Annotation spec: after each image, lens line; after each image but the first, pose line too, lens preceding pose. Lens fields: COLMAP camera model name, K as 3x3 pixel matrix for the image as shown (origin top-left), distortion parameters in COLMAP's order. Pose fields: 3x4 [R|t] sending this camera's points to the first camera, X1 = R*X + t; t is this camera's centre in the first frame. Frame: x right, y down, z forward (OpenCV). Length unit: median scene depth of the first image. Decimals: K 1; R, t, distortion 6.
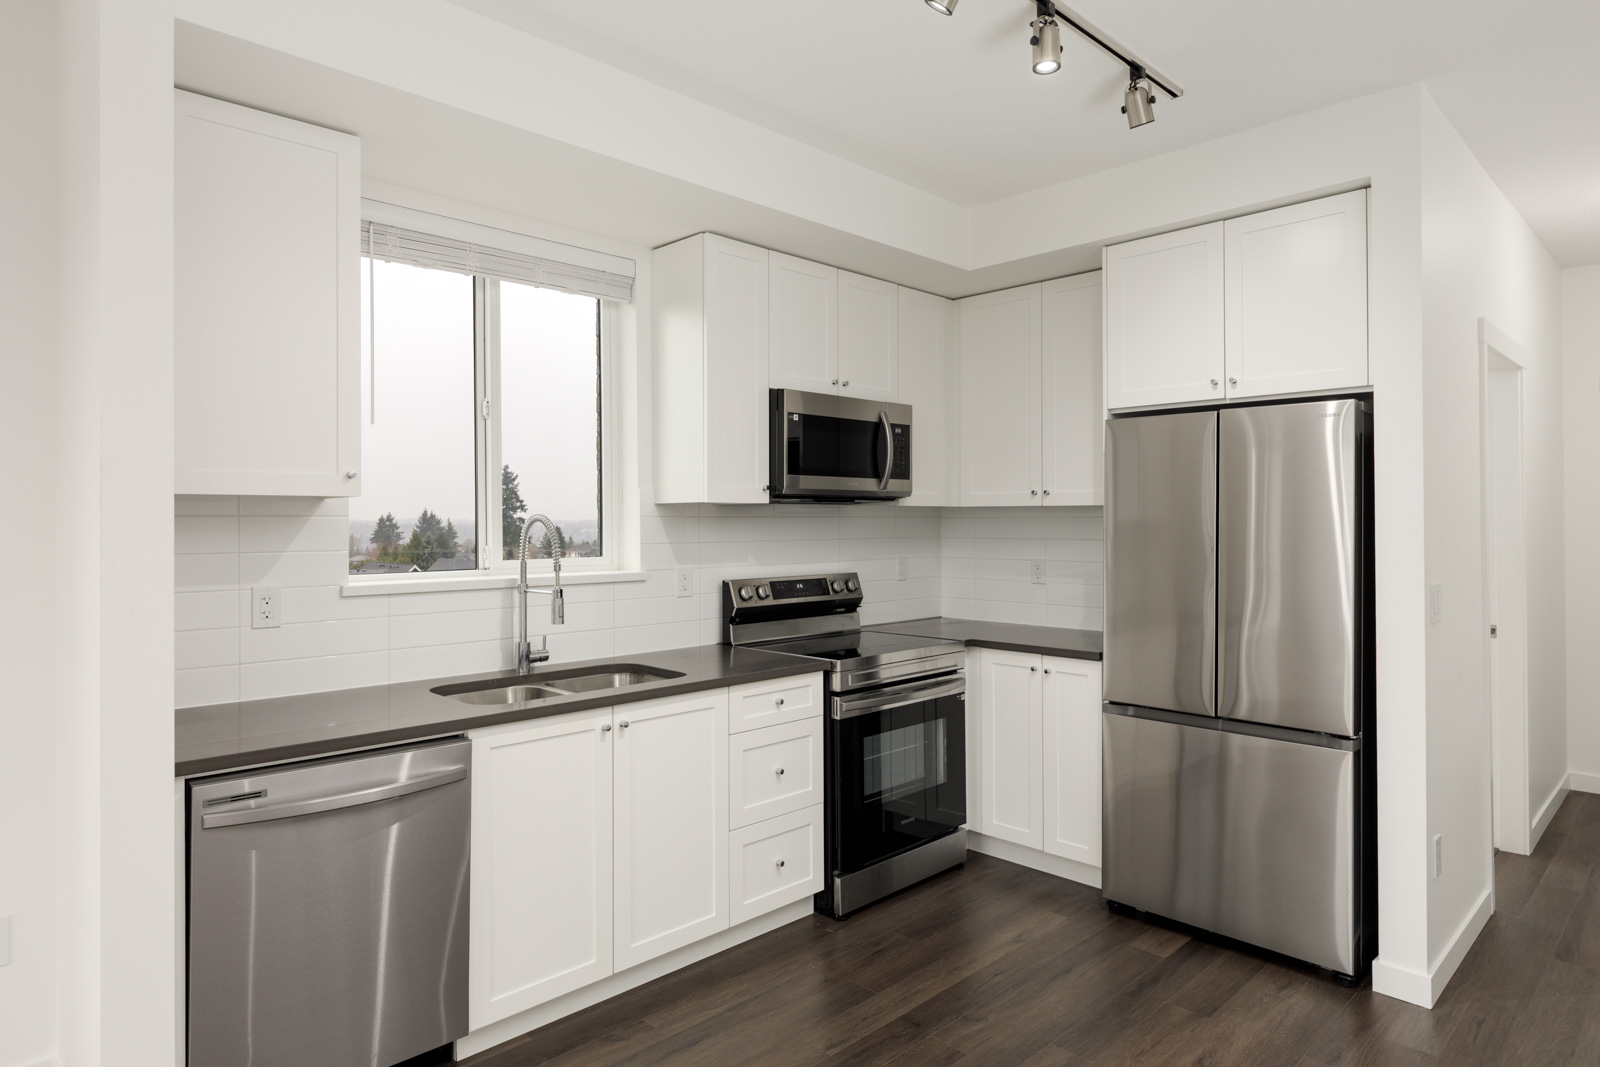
lens RADIAL K [[933.9, 0, 800.0], [0, 933.9, 533.5], [0, 0, 1]] dist [0.006452, 0.002132]
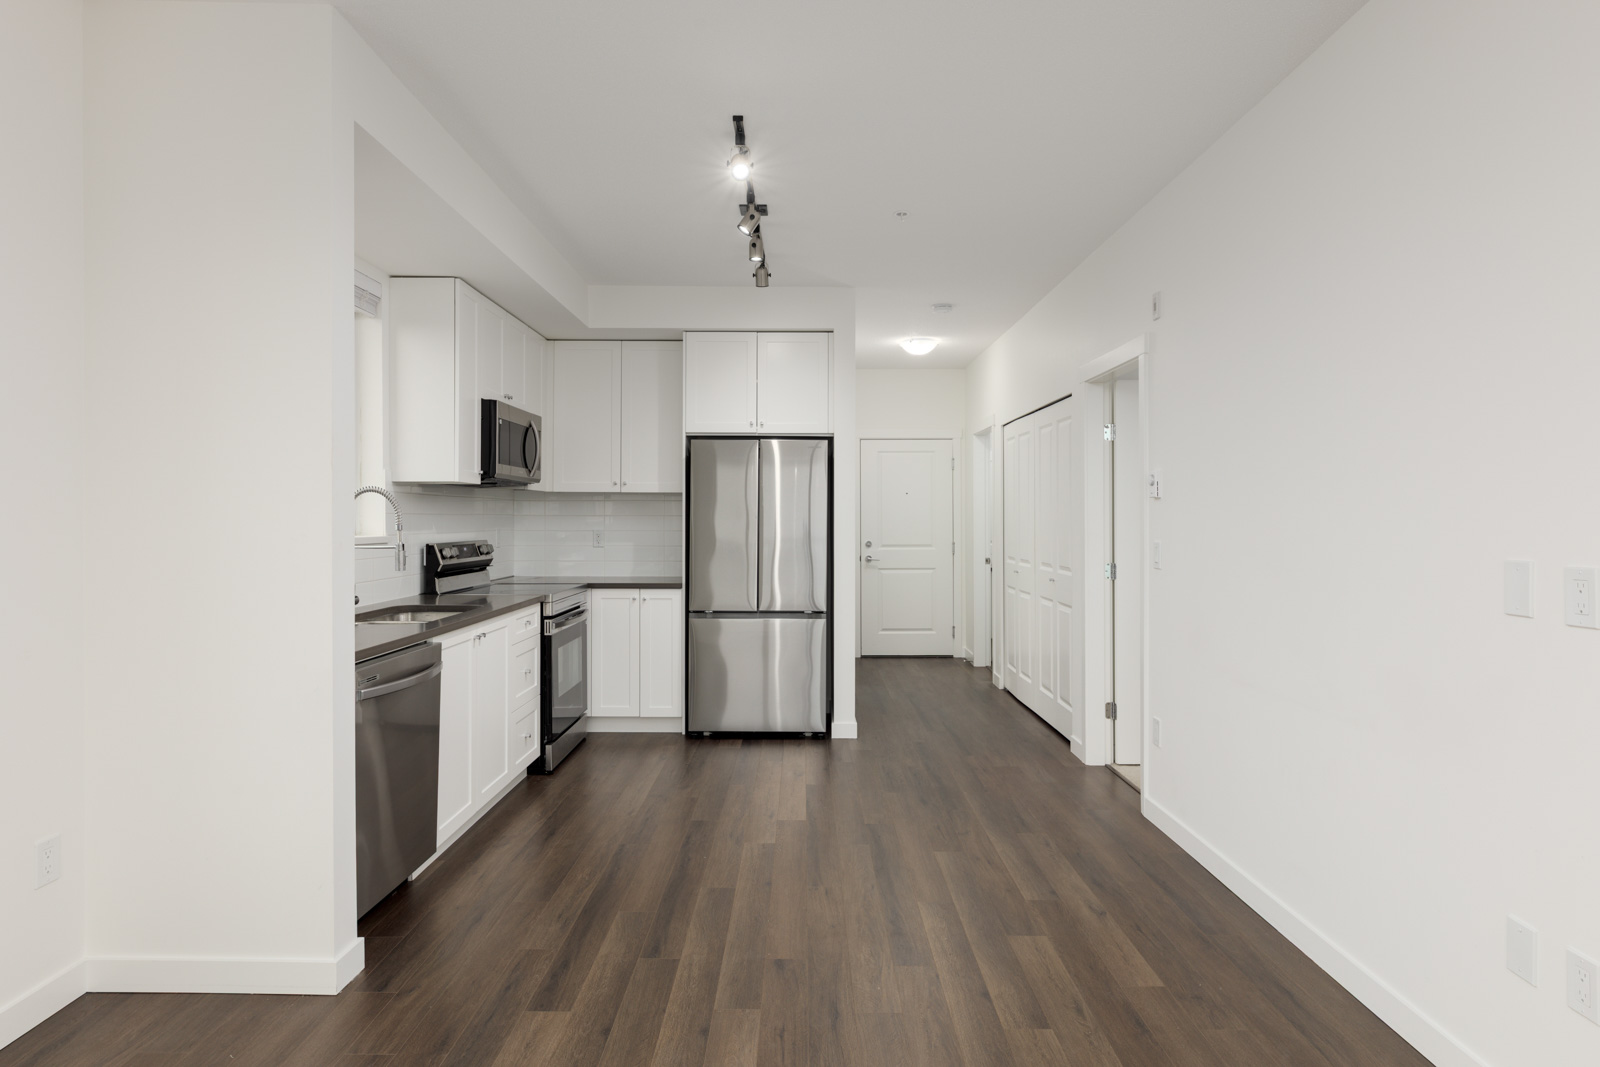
lens RADIAL K [[875.9, 0, 800.0], [0, 875.9, 533.5], [0, 0, 1]] dist [-0.002283, -0.001398]
pose [[0.704839, -0.007500, 0.709328, -0.641645], [0.005985, 0.999971, 0.004626, 0.038131], [-0.709342, 0.000985, 0.704864, -0.222542]]
